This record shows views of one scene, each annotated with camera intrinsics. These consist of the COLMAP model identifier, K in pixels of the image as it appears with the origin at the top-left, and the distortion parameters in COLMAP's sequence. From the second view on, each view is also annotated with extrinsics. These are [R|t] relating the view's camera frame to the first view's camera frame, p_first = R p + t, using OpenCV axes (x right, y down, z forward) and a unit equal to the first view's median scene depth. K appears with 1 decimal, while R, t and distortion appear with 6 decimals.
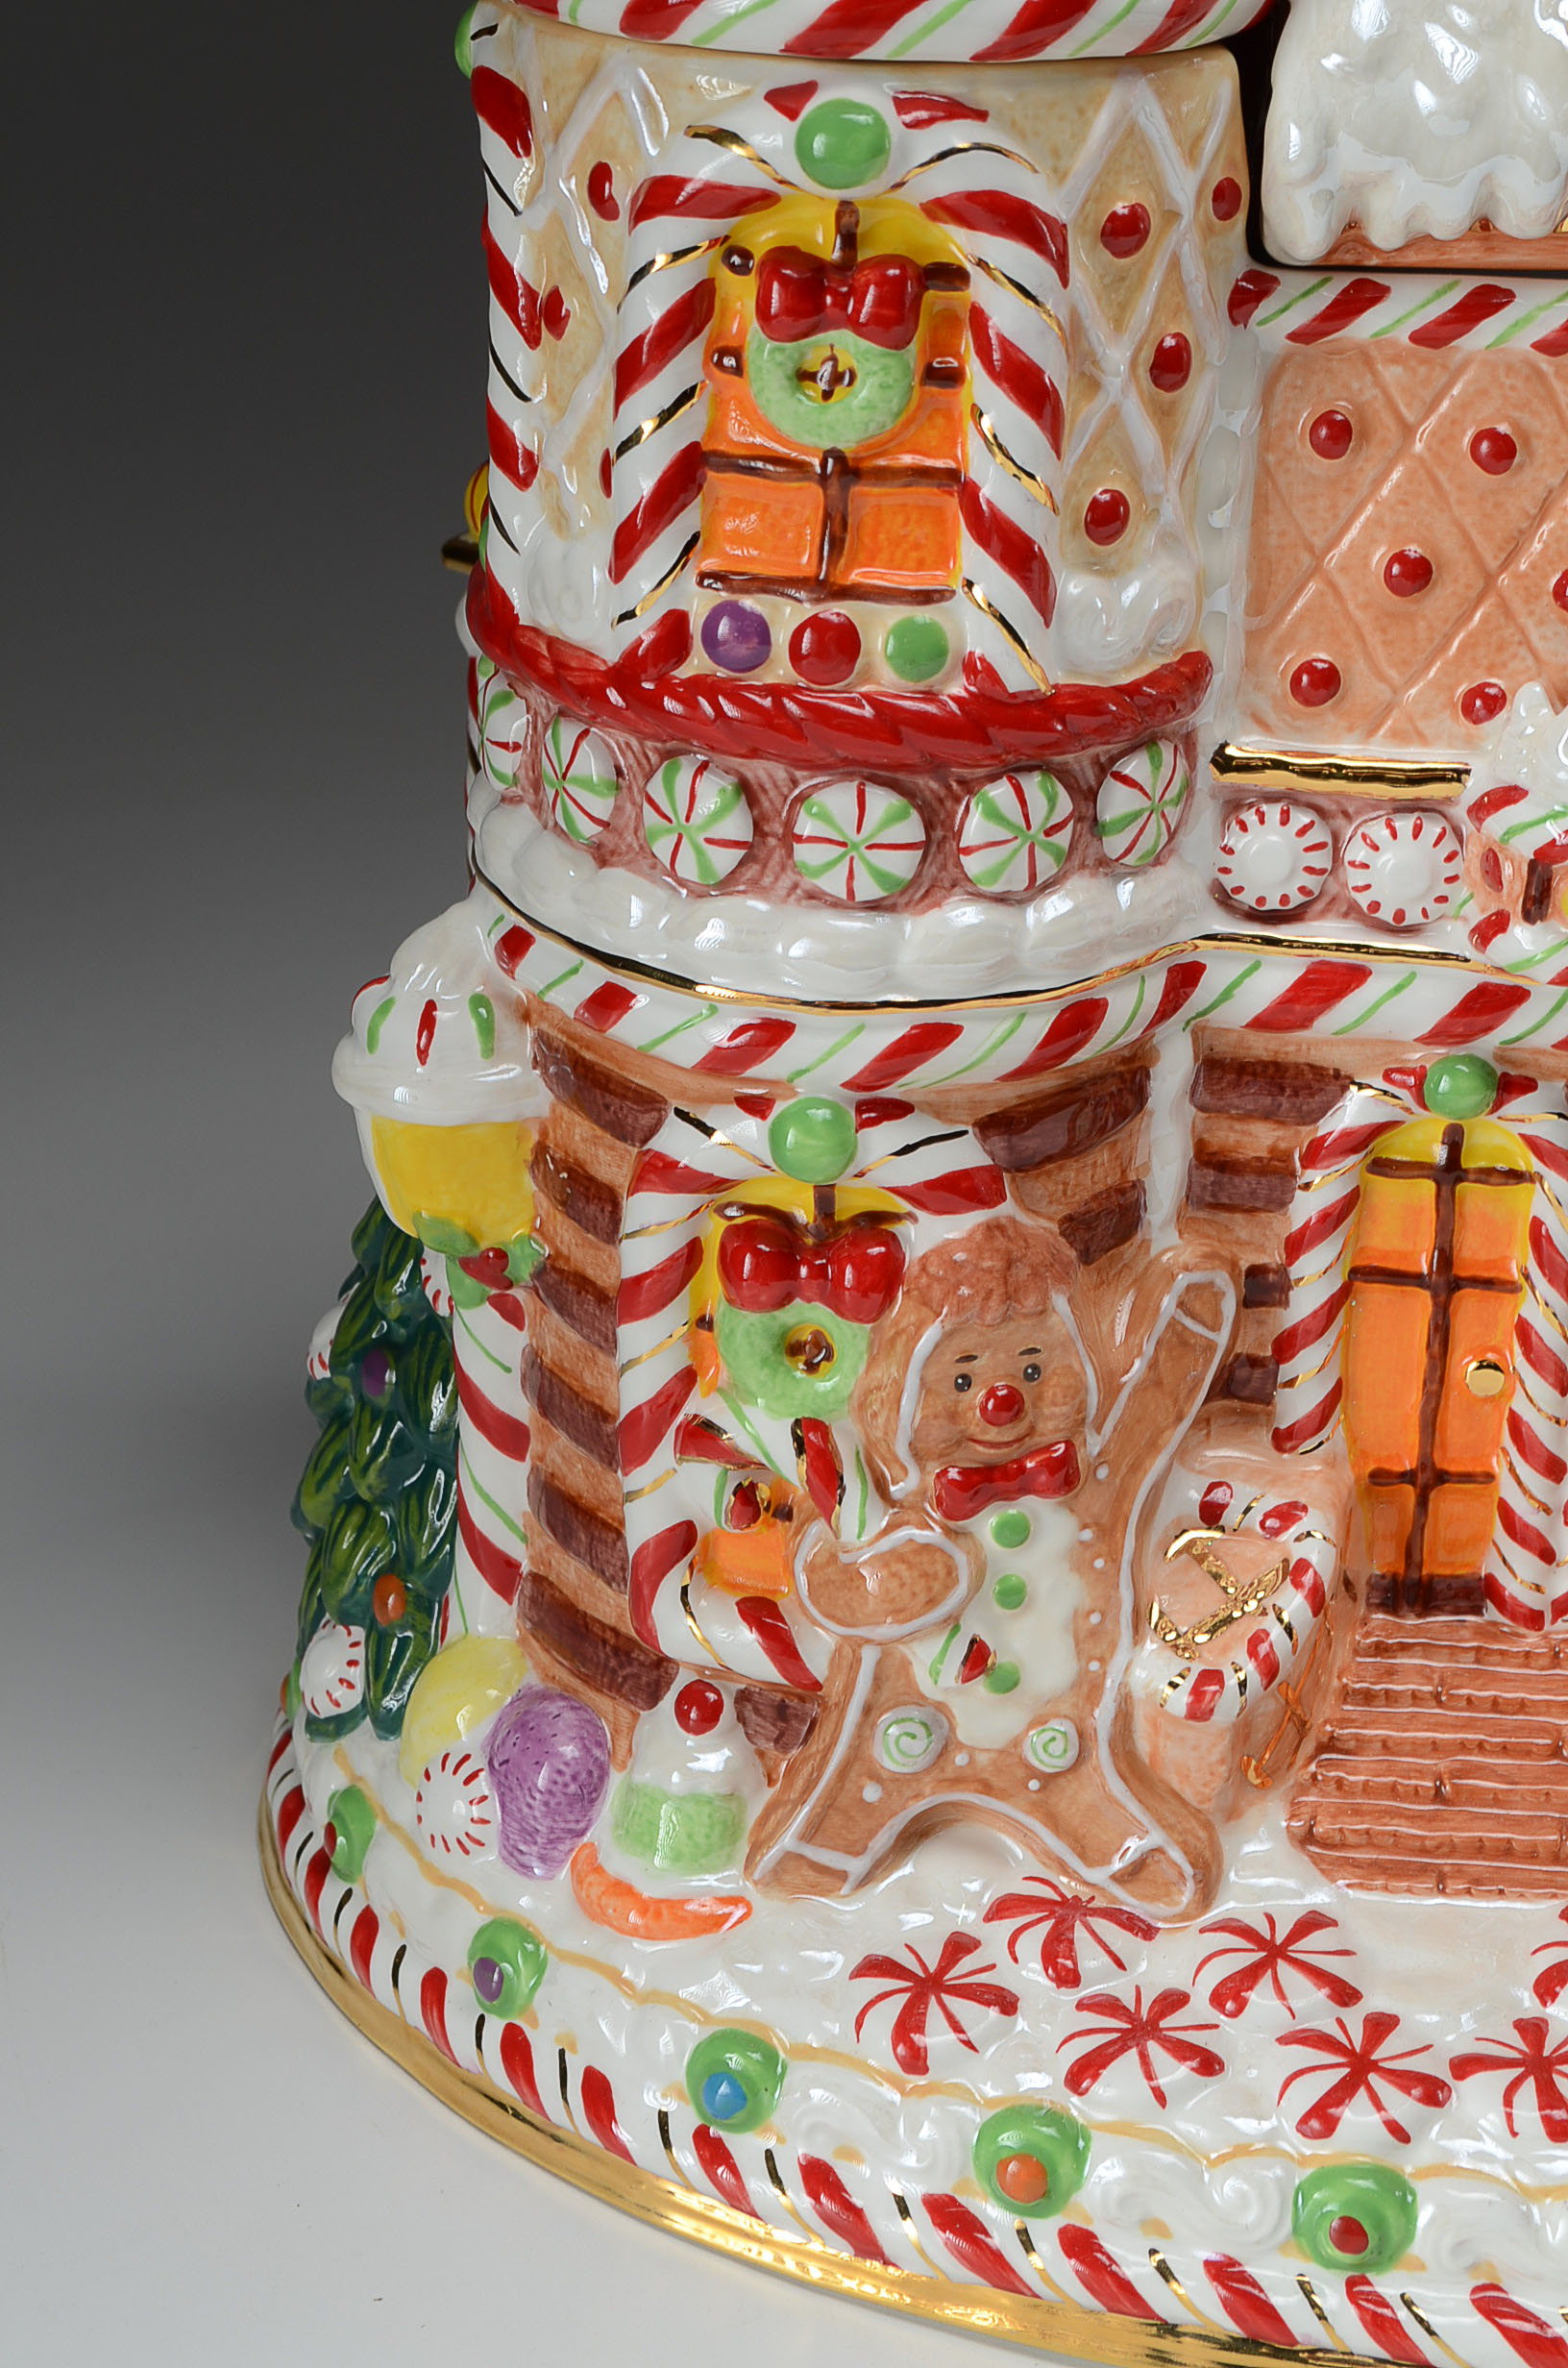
lens RADIAL K [[4213.6, 0, 789.7], [0, 4213.6, 1190.9], [0, 0, 1]] dist [0.010666, 0.000000]
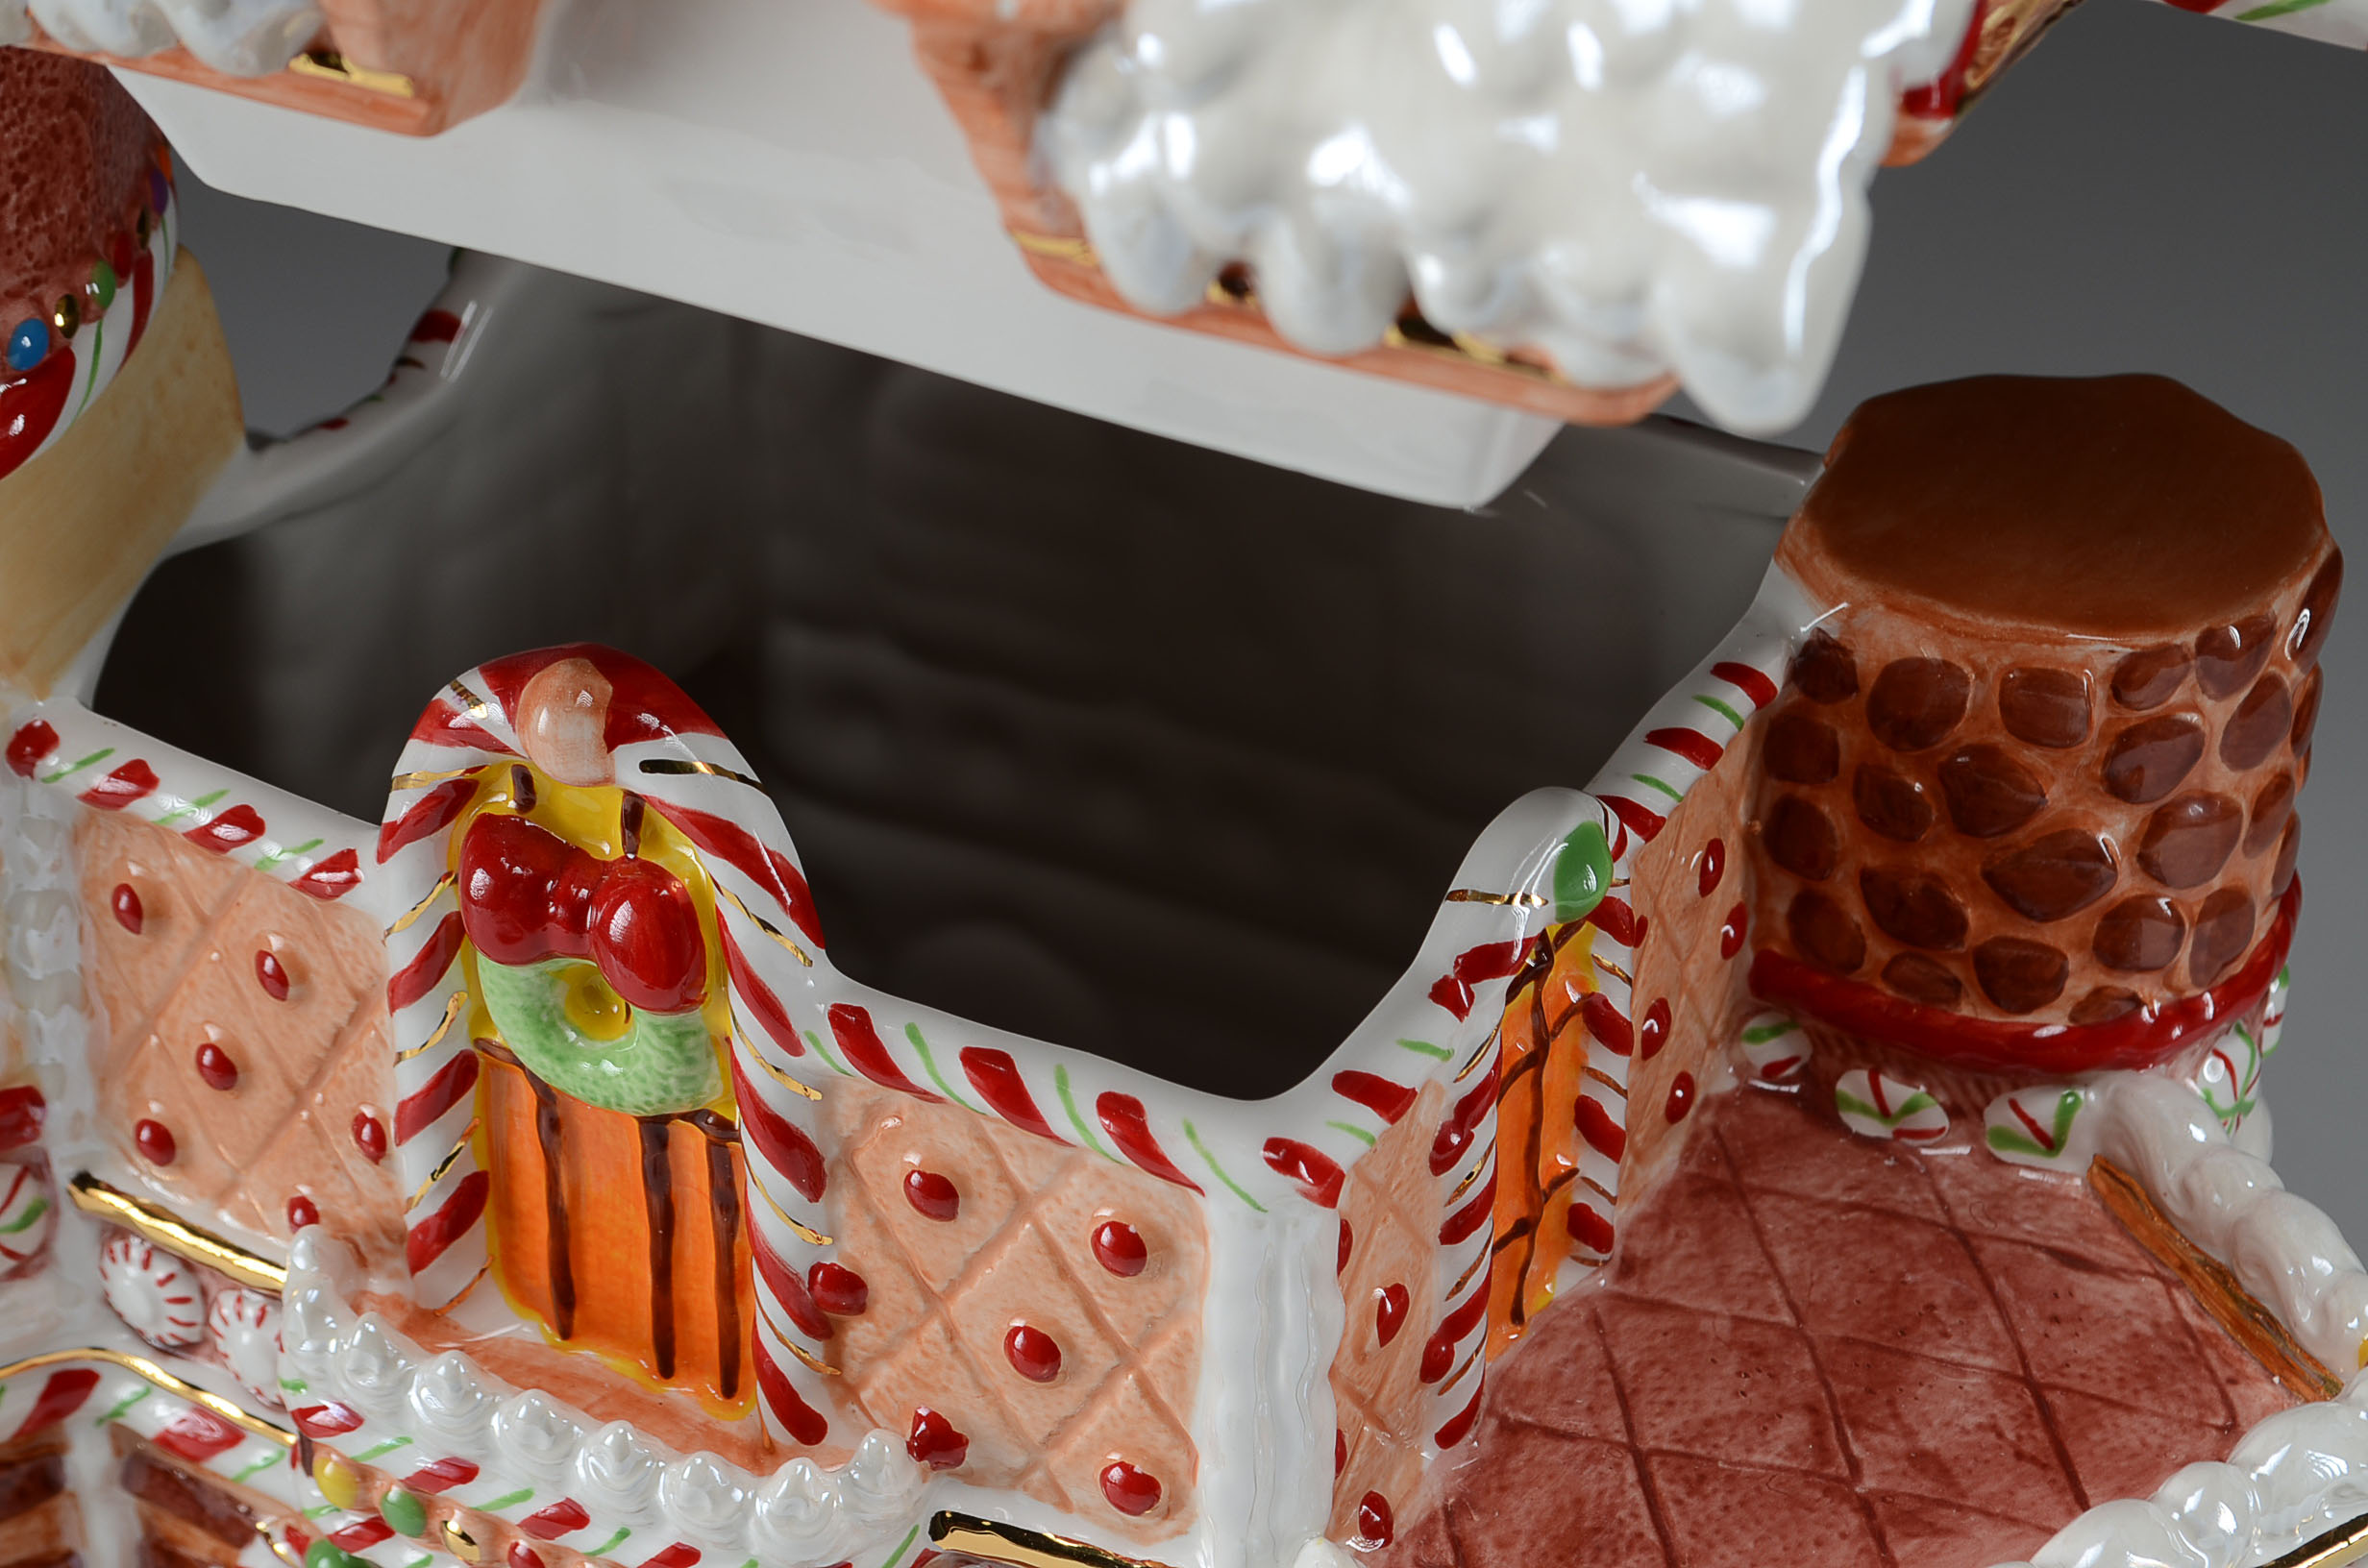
lens RADIAL K [[4672.4, 0, 1199.4], [0, 4672.4, 809.3], [0, 0, 1]] dist [0.048386, 0.000000]
pose [[0.923314, 0.217911, -0.316237, 0.620033], [-0.154033, 0.964427, 0.214834, -0.431263], [0.351802, -0.149648, 0.924035, 0.183041]]
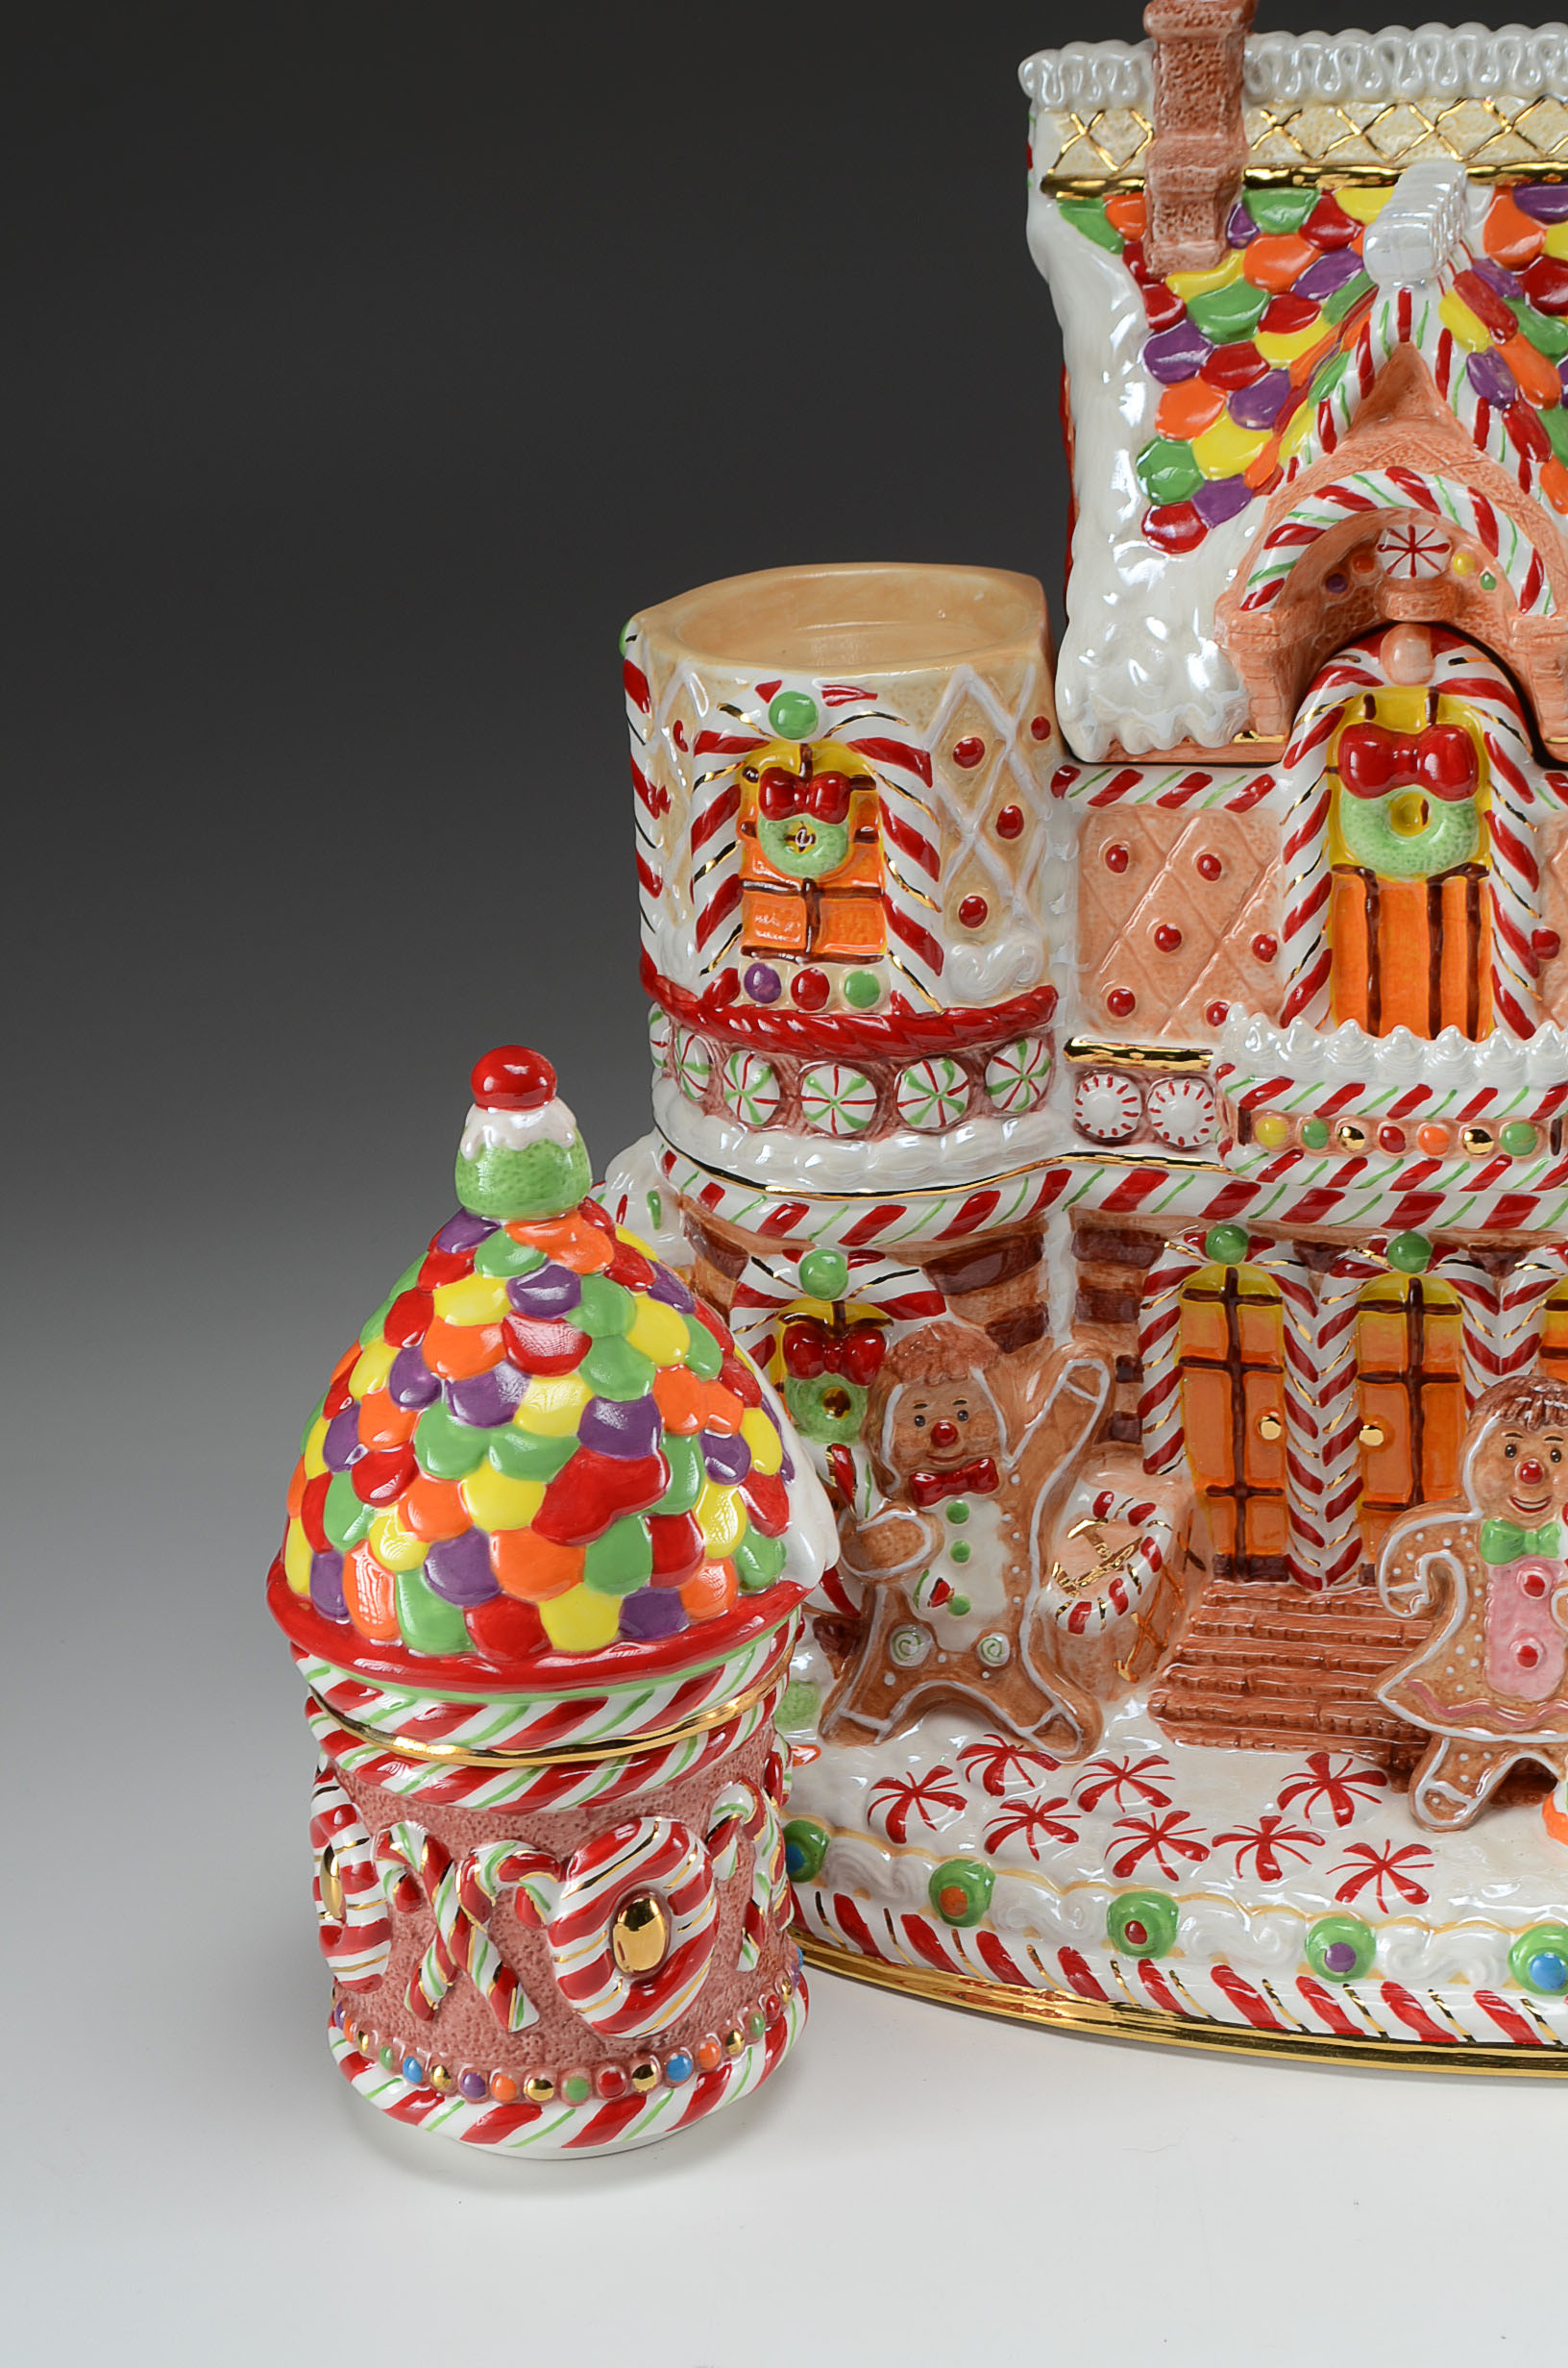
lens RADIAL K [[4878.1, 0, 781.9], [0, 4878.1, 1178.7], [0, 0, 1]] dist [0.011326, 0.000000]
pose [[0.981164, -0.004286, -0.193127, 0.366910], [-0.006819, 0.998362, -0.056797, 0.060749], [0.193054, 0.057044, 0.979529, -0.925249]]
